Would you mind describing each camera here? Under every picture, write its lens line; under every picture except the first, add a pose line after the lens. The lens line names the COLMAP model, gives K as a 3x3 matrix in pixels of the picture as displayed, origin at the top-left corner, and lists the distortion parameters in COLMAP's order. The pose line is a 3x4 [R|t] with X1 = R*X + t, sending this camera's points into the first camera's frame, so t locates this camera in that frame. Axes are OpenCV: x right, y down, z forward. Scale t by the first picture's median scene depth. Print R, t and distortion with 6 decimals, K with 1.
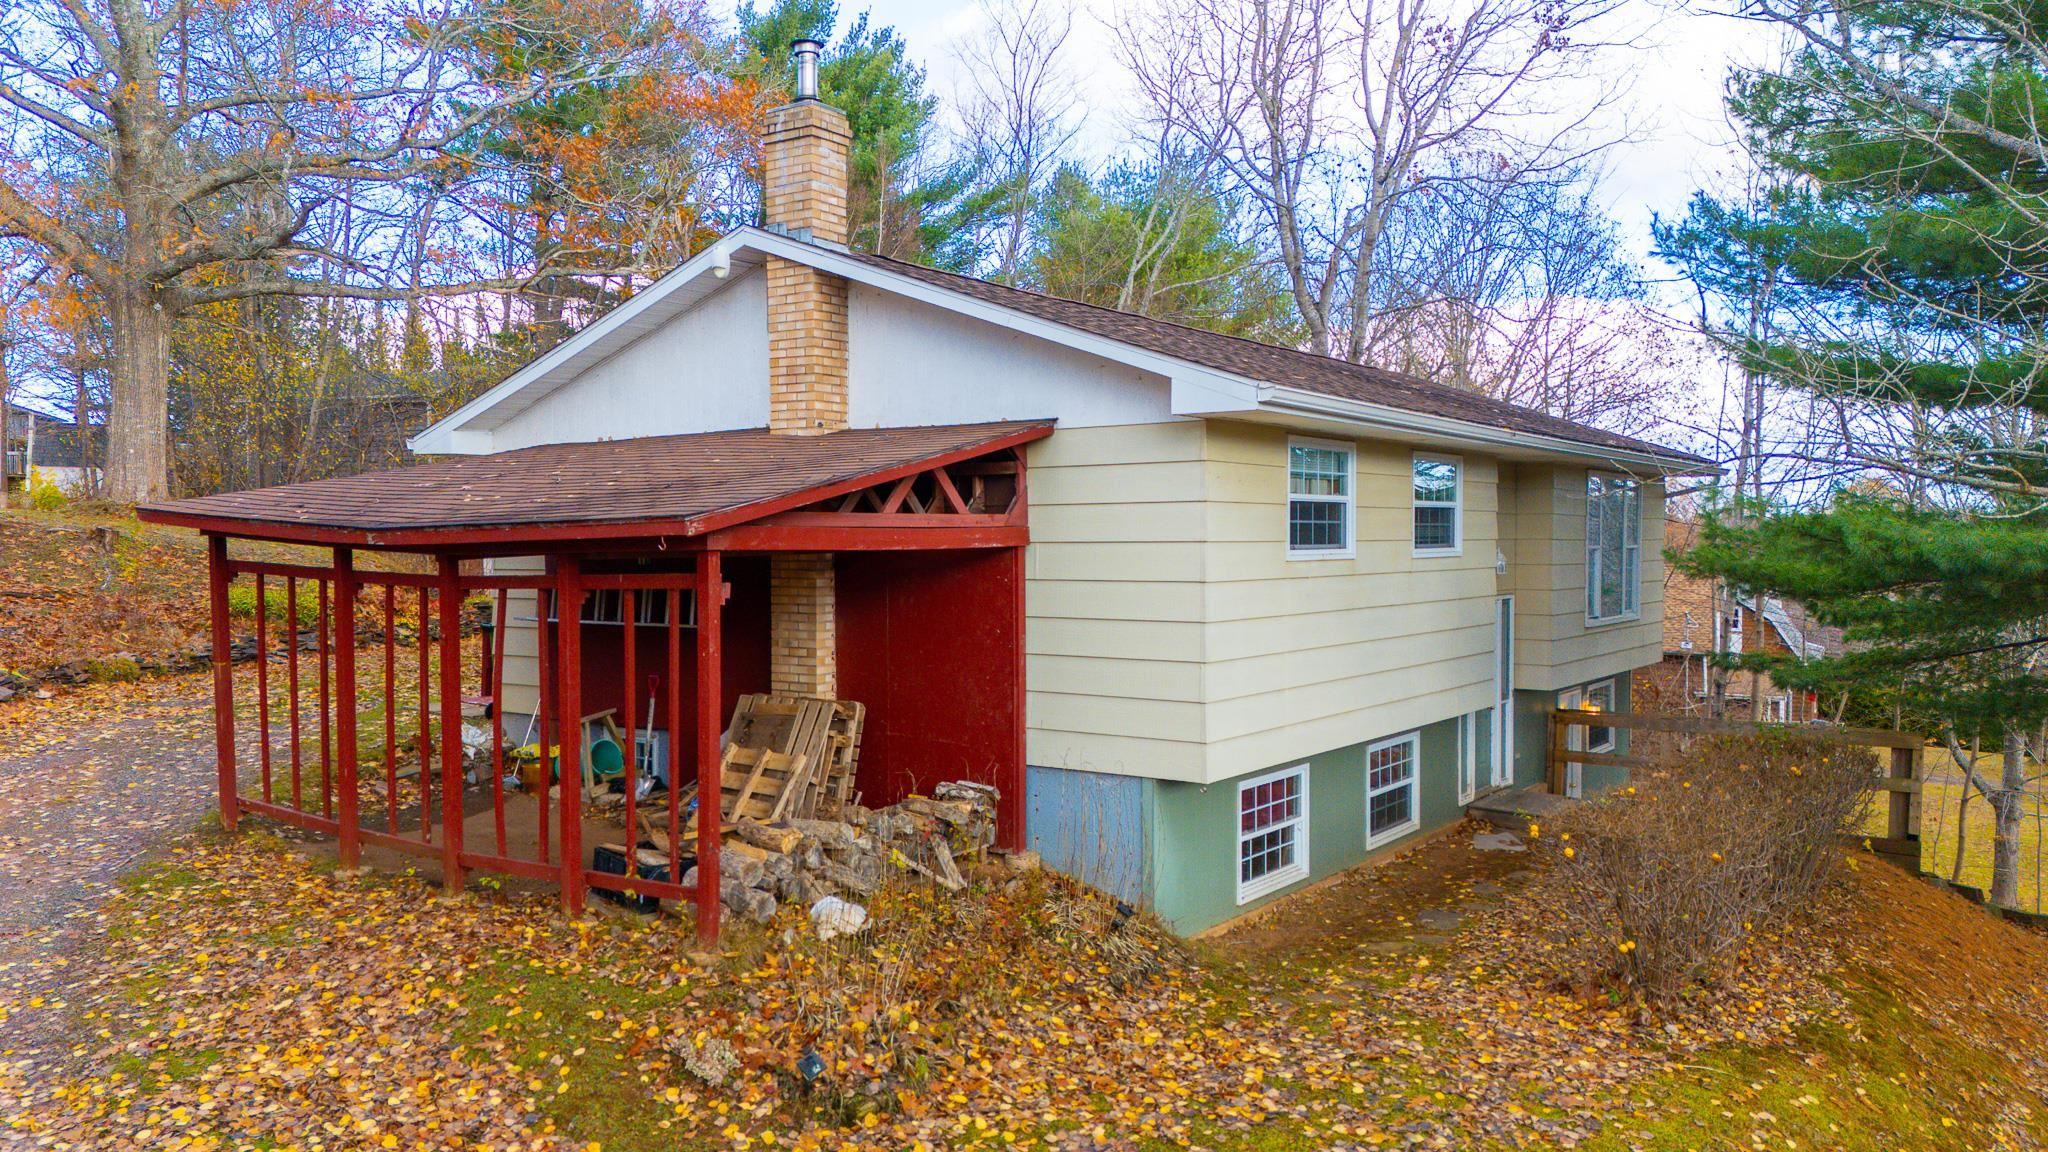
lens RADIAL K [[1441.0, 0, 1015.7], [0, 1441.0, 558.1], [0, 0, 1]] dist [0.092697, -0.113005]
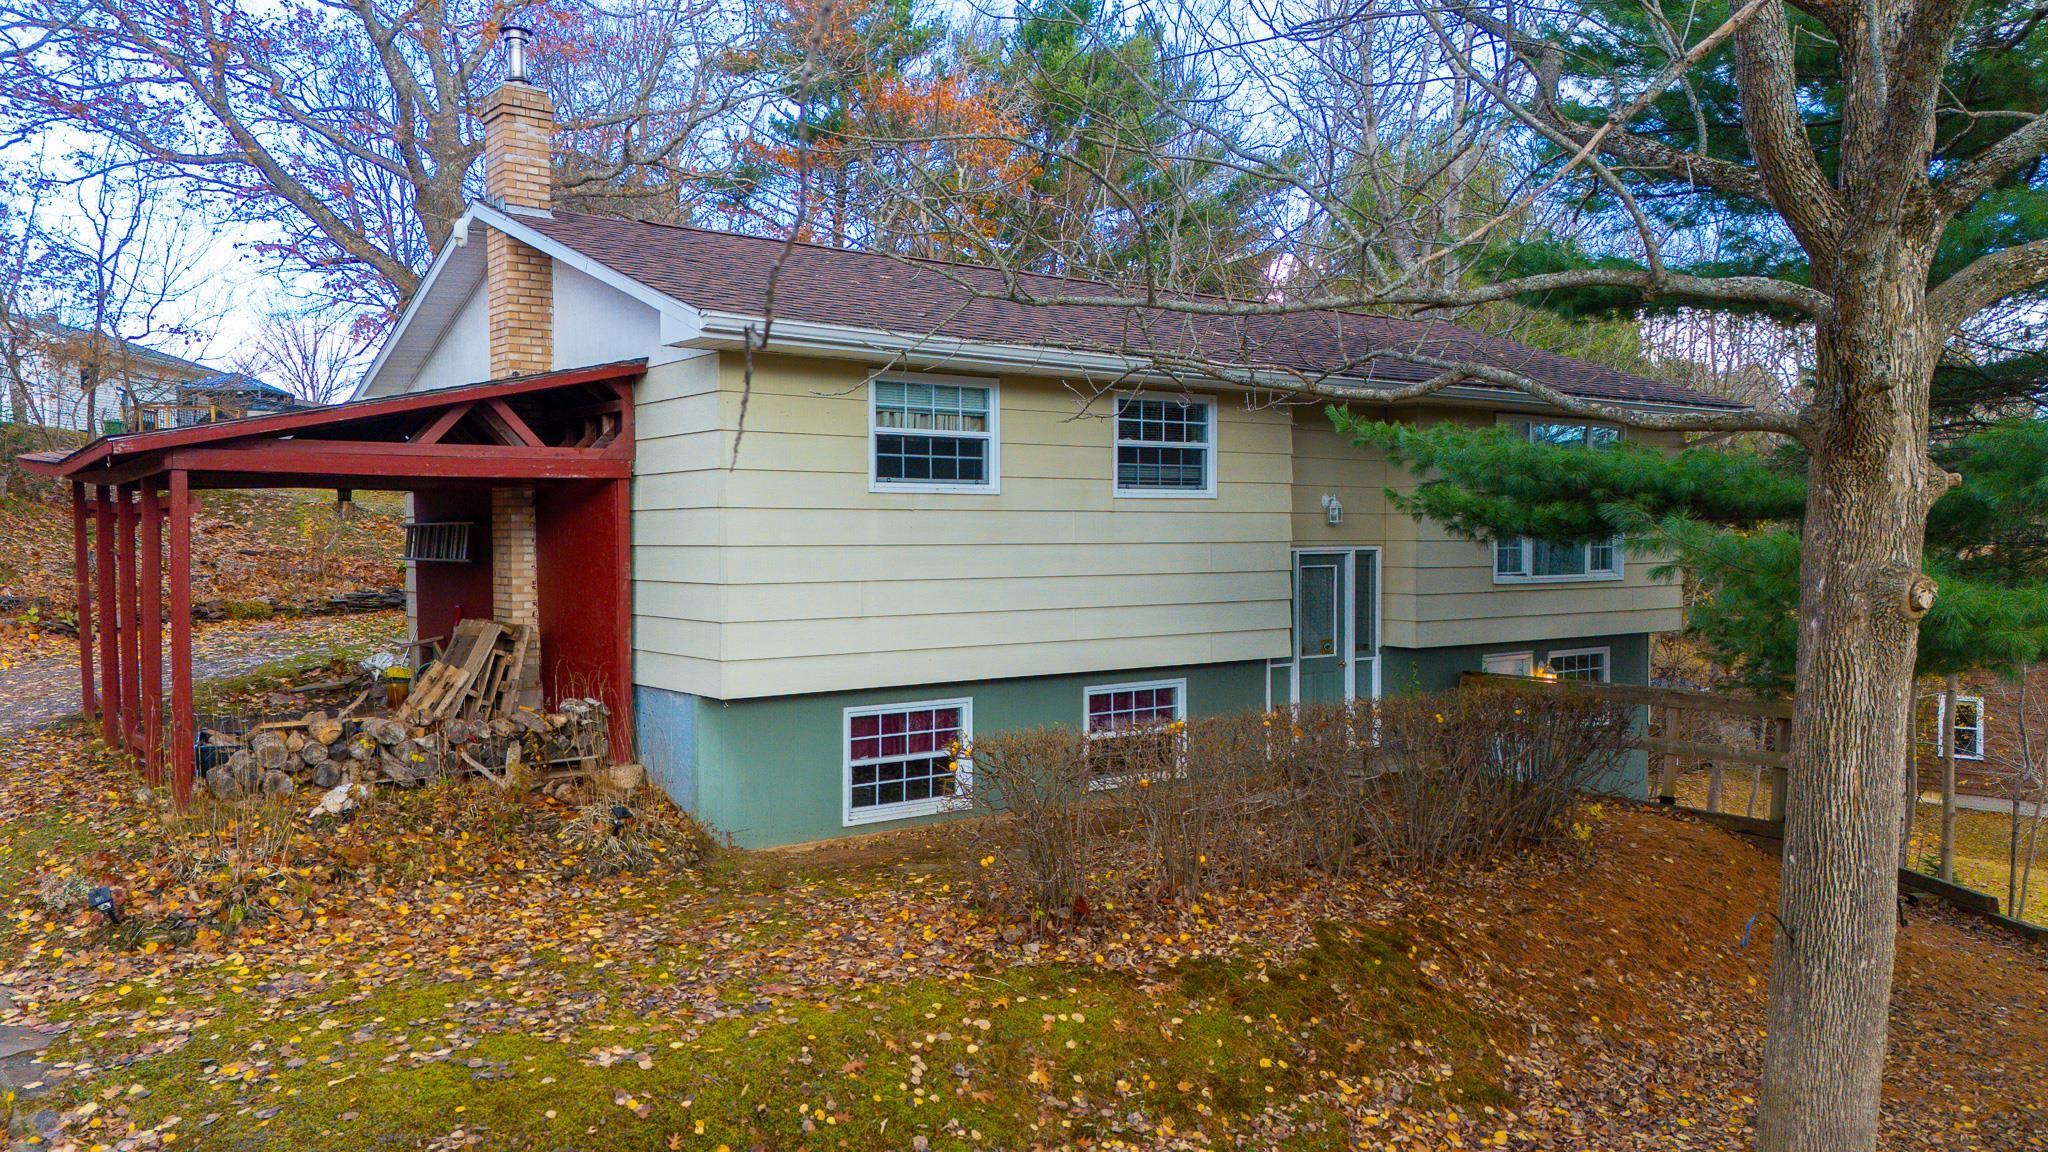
lens RADIAL K [[1448.6, 0, 1025.5], [0, 1448.6, 541.8], [0, 0, 1]] dist [0.035265, -0.005925]
pose [[0.962223, 0.003097, -0.272245, 0.566237], [-0.004334, 0.999983, -0.003941, 0.040149], [0.272228, 0.004972, 0.962220, 0.040844]]
